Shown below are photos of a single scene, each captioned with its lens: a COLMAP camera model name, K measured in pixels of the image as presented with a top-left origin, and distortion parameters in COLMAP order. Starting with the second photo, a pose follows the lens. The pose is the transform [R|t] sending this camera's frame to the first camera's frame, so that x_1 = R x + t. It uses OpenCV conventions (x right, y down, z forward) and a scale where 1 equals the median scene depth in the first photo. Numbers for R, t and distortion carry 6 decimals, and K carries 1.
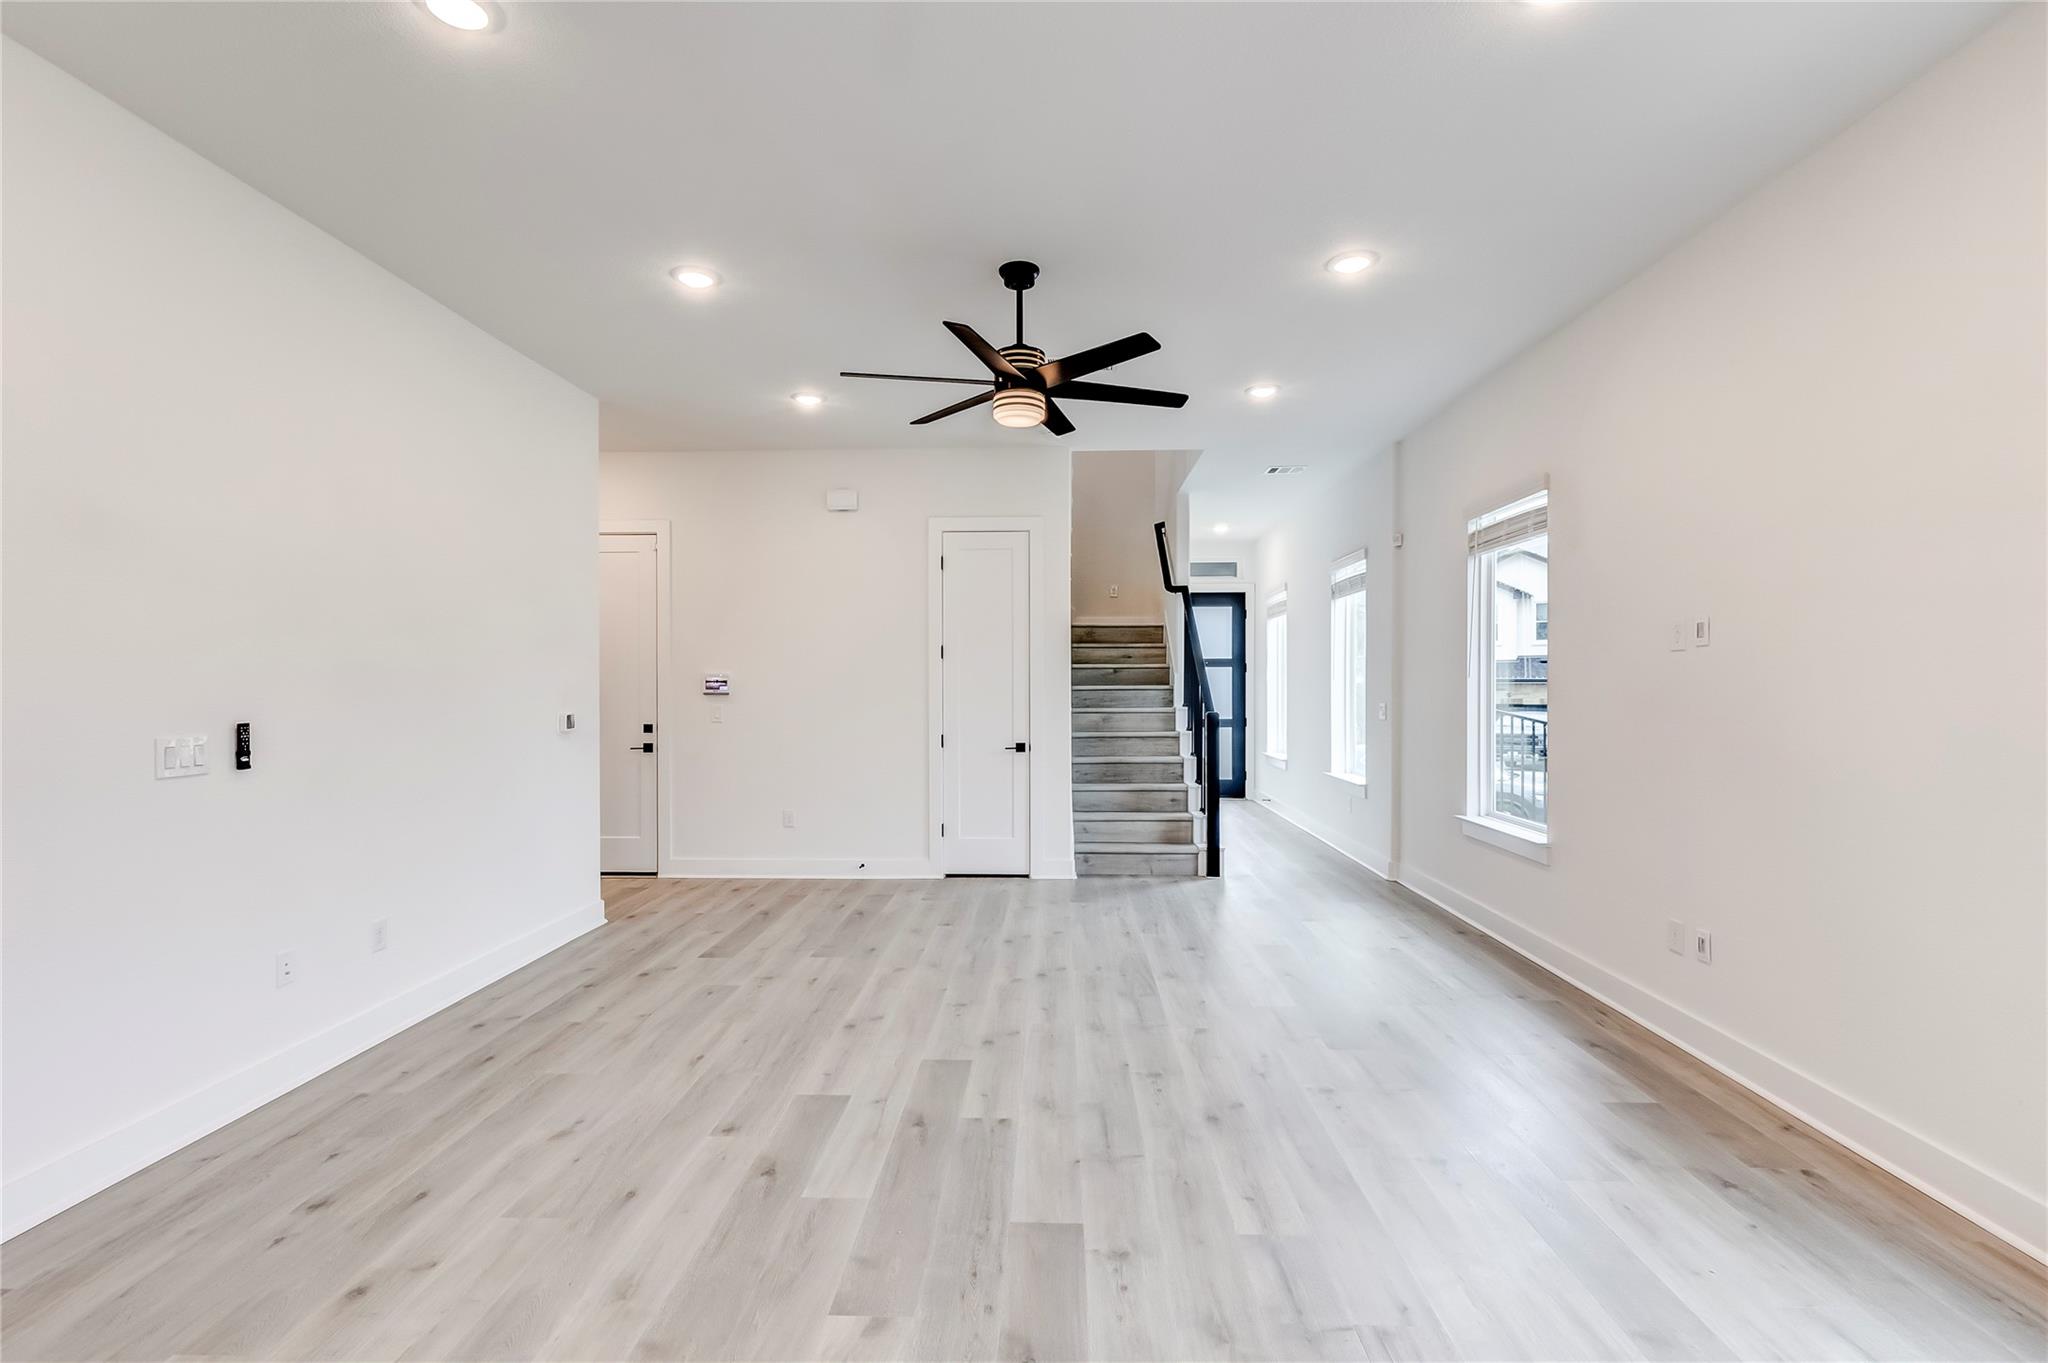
lens RADIAL K [[934.7, 0, 1021.1], [0, 934.7, 685.7], [0, 0, 1]] dist [0.002737, -0.000028]
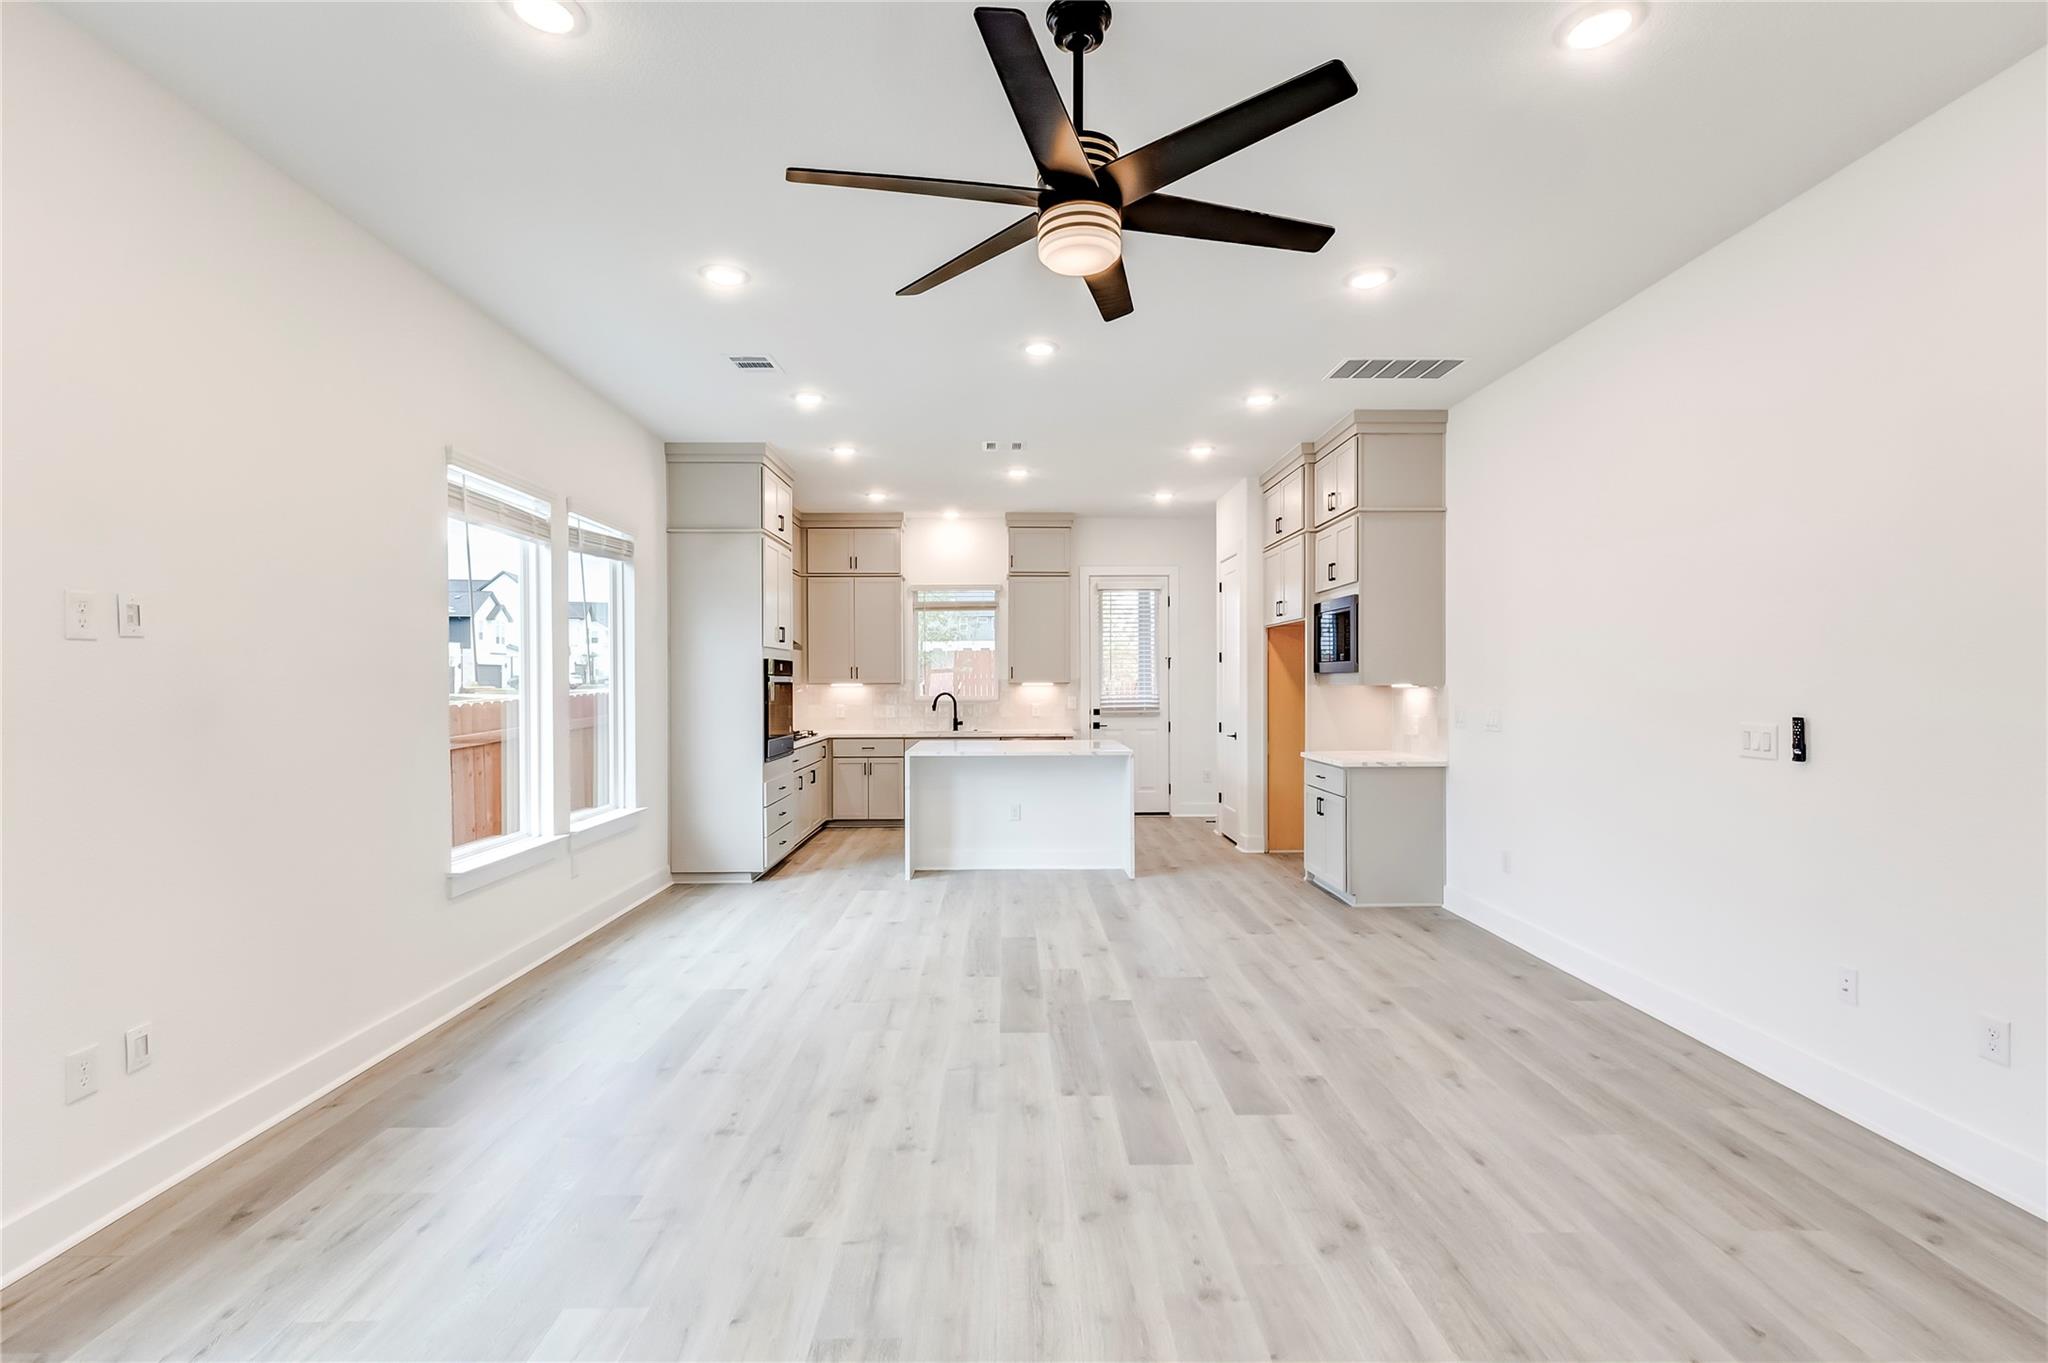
lens RADIAL K [[929.3, 0, 1029.0], [0, 929.3, 685.4], [0, 0, 1]] dist [0.002786, -0.000013]
pose [[-0.997885, 0.006252, -0.064695, 0.082157], [0.005699, 0.999946, 0.008717, -0.007718], [0.064746, 0.008330, -0.997867, 1.821075]]
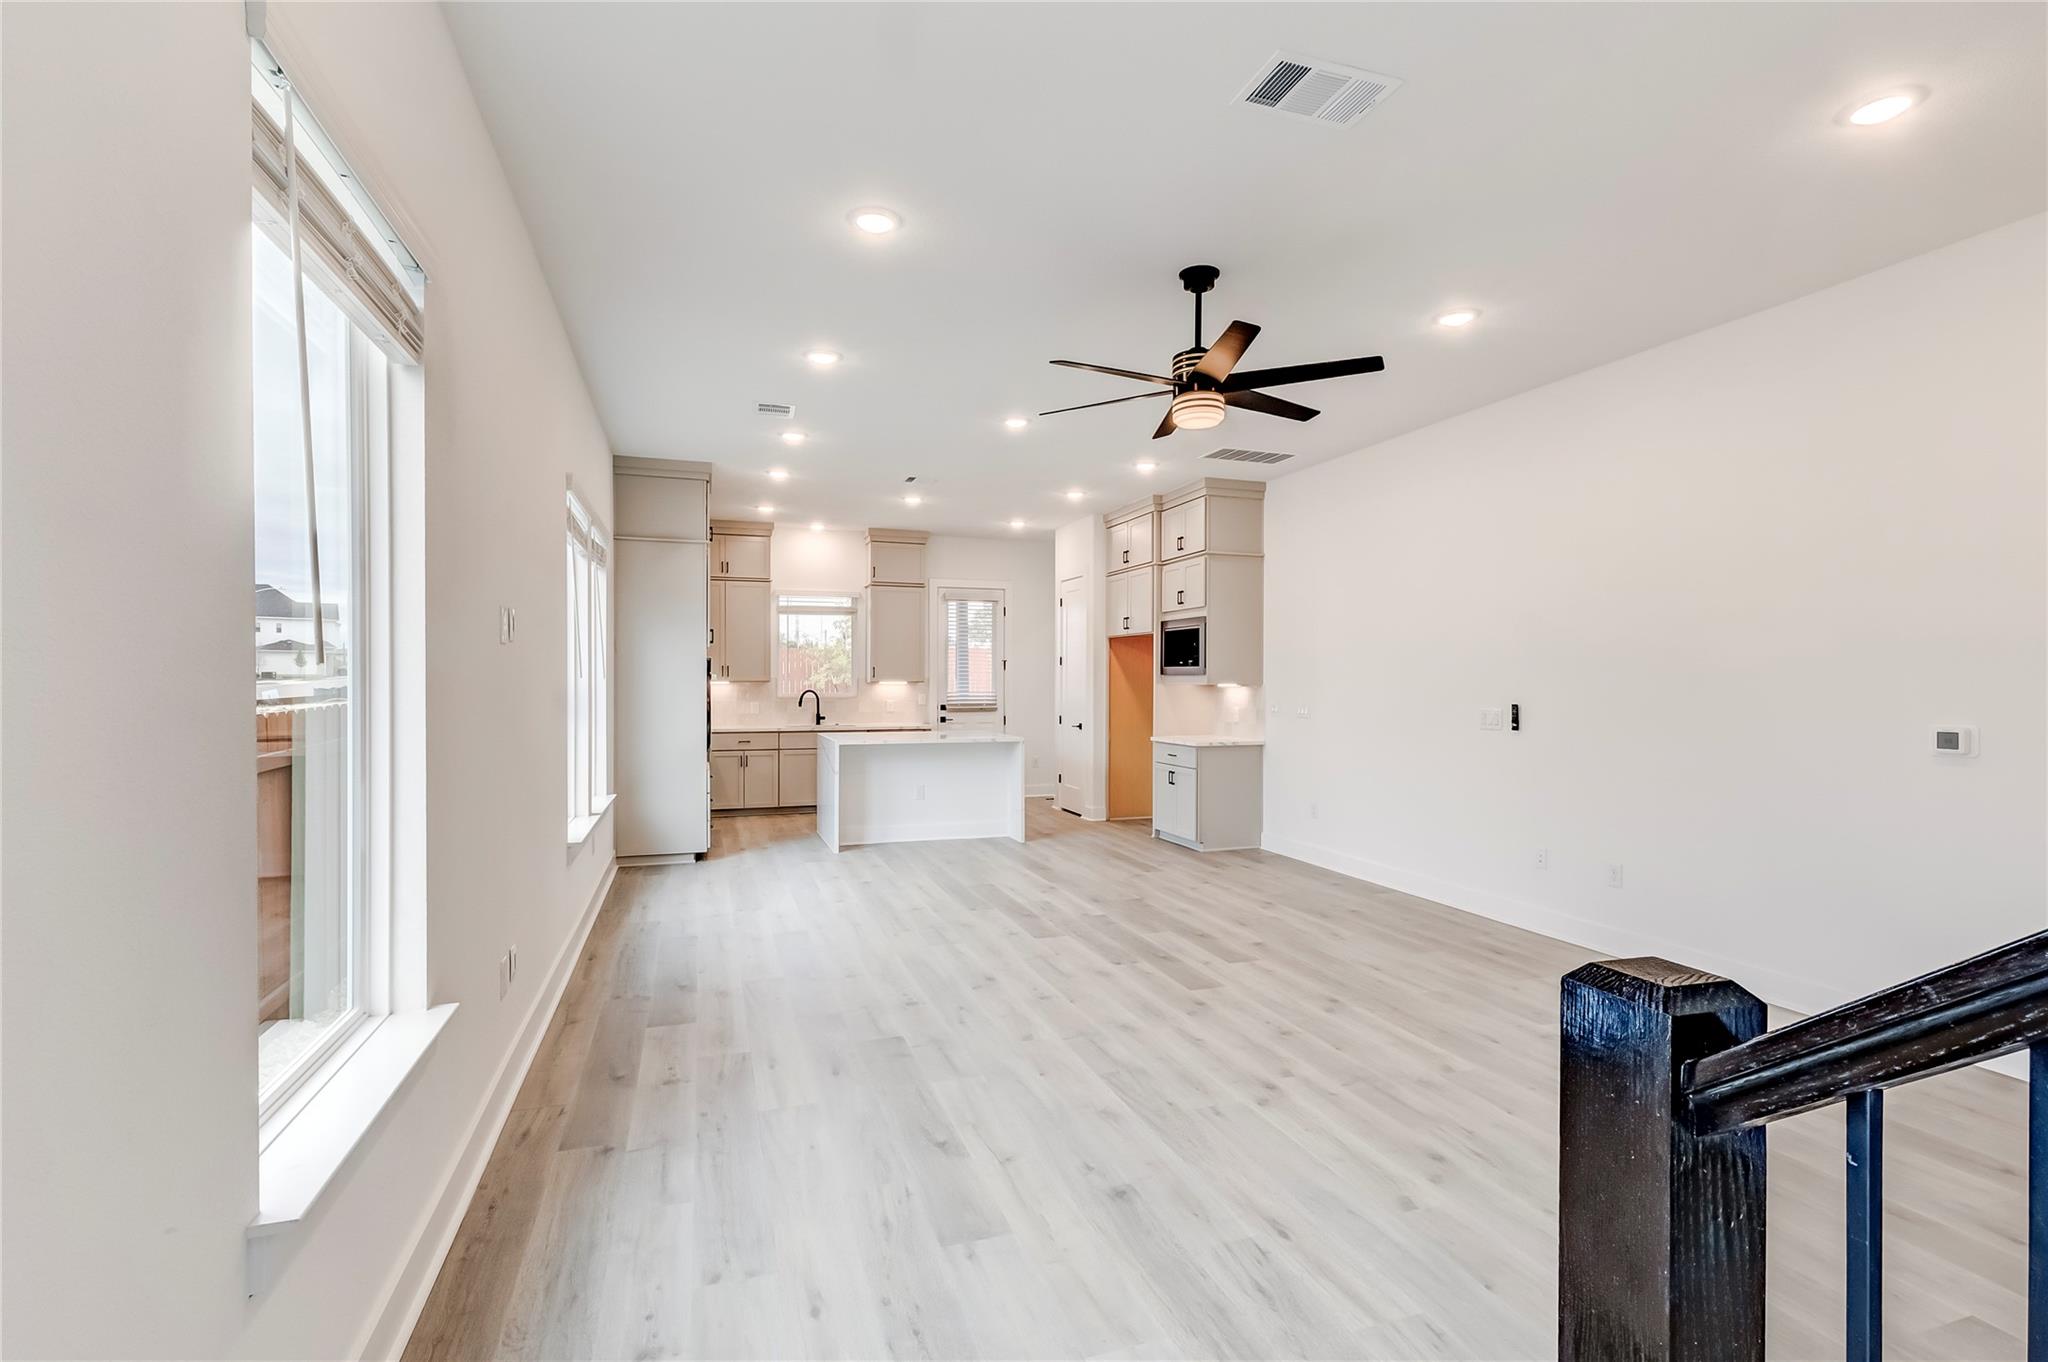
lens RADIAL K [[929.3, 0, 1029.0], [0, 929.3, 684.9], [0, 0, 1]] dist [0.002786, -0.000013]
pose [[-0.930911, 0.002320, -0.365239, 0.604944], [-0.001282, 0.999953, 0.009621, -0.010264], [0.365245, 0.009424, -0.930864, 2.111813]]
